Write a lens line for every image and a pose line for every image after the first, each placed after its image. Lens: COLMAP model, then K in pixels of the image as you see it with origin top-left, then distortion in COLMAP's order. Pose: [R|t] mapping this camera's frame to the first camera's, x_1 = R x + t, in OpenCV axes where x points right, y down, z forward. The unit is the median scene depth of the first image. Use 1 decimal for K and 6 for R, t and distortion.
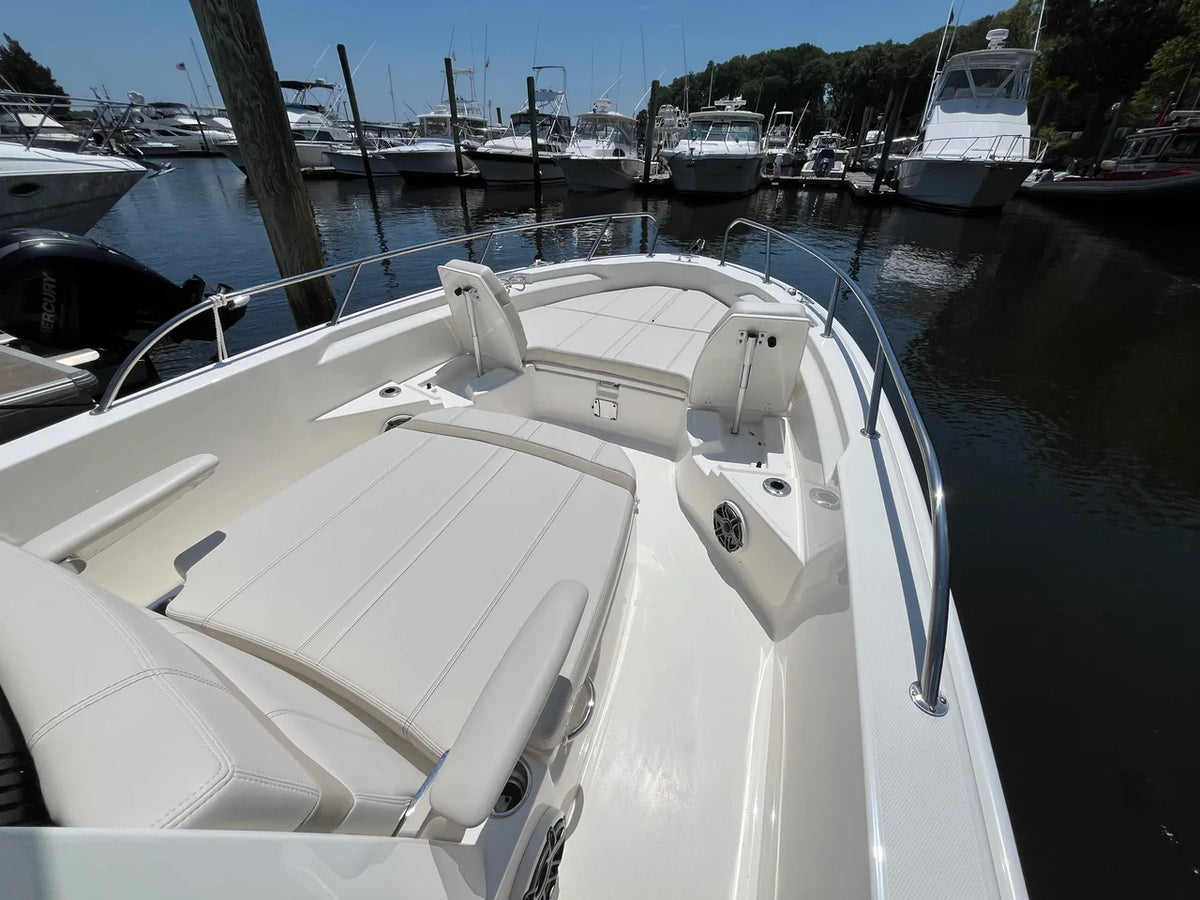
lens RADIAL K [[484.7, 0, 603.3], [0, 484.7, 443.6], [0, 0, 1]] dist [-0.003298, 0.000529]
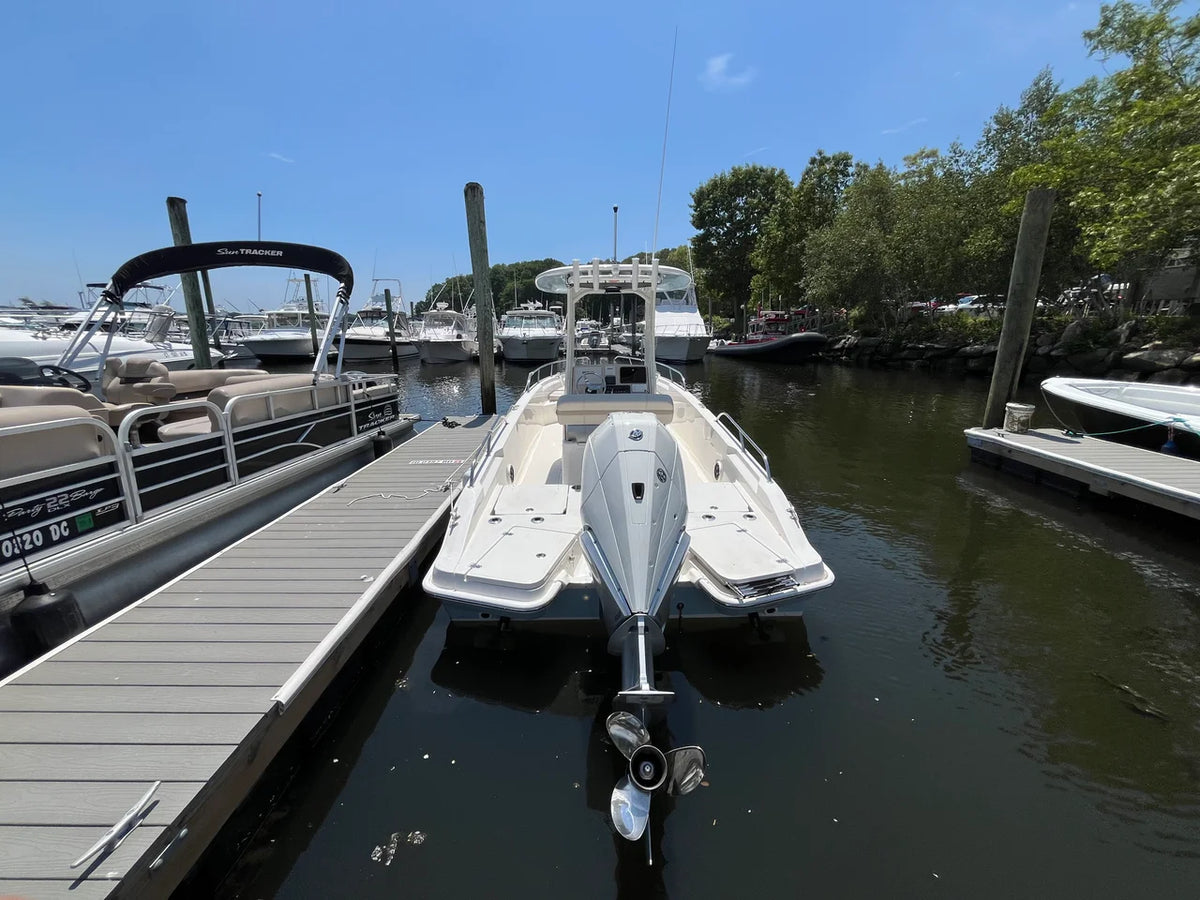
lens RADIAL K [[484.7, 0, 601.8], [0, 484.7, 442.2], [0, 0, 1]] dist [-0.003298, 0.000529]
pose [[0.912202, -0.106665, 0.395614, -0.159994], [0.225590, 0.936750, -0.267597, 0.124567], [-0.342048, 0.333349, 0.878568, -0.219975]]
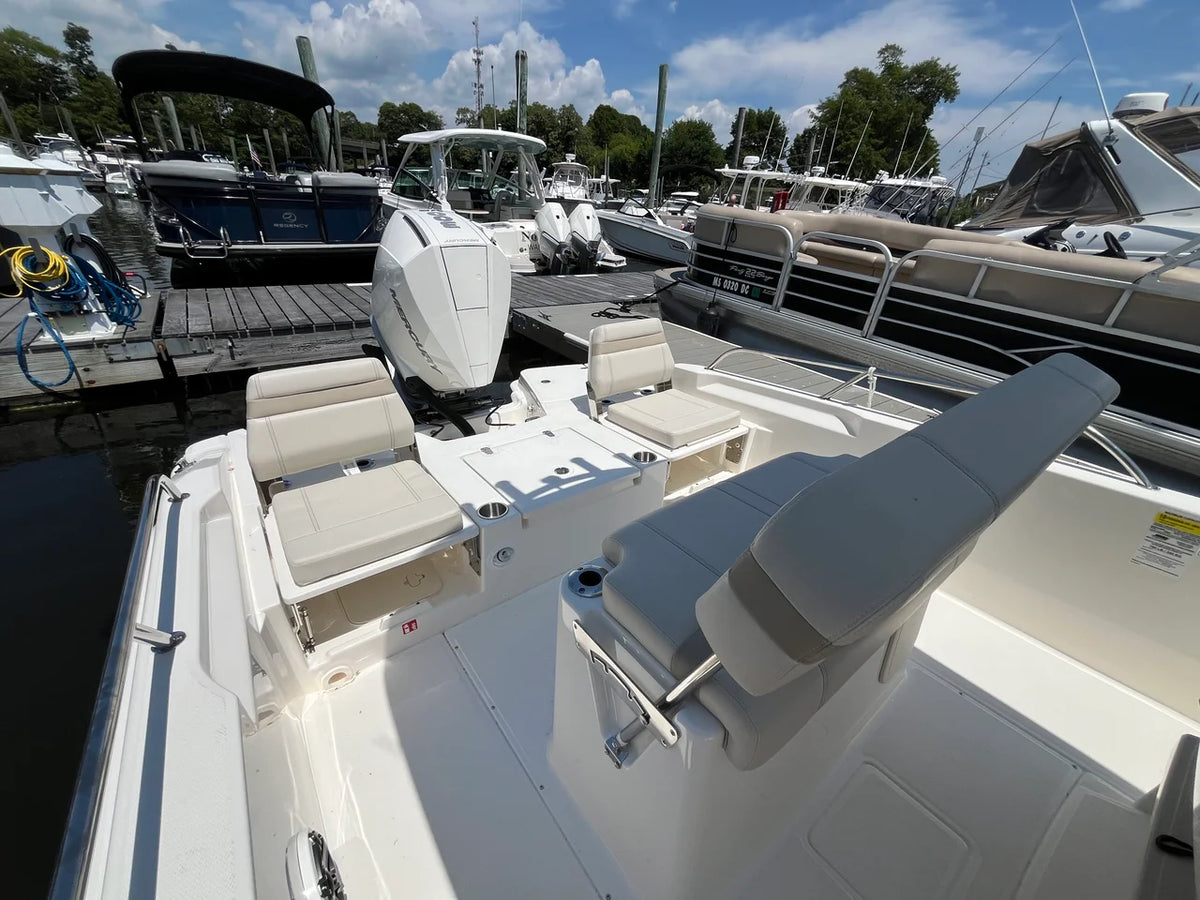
lens RADIAL K [[483.2, 0, 602.3], [0, 483.2, 444.5], [0, 0, 1]] dist [-0.001504, -0.000142]
pose [[-0.481499, 0.360863, -0.798710, -0.015415], [-0.524713, 0.611254, 0.592490, 0.032823], [0.702022, 0.704377, -0.104969, -0.037634]]
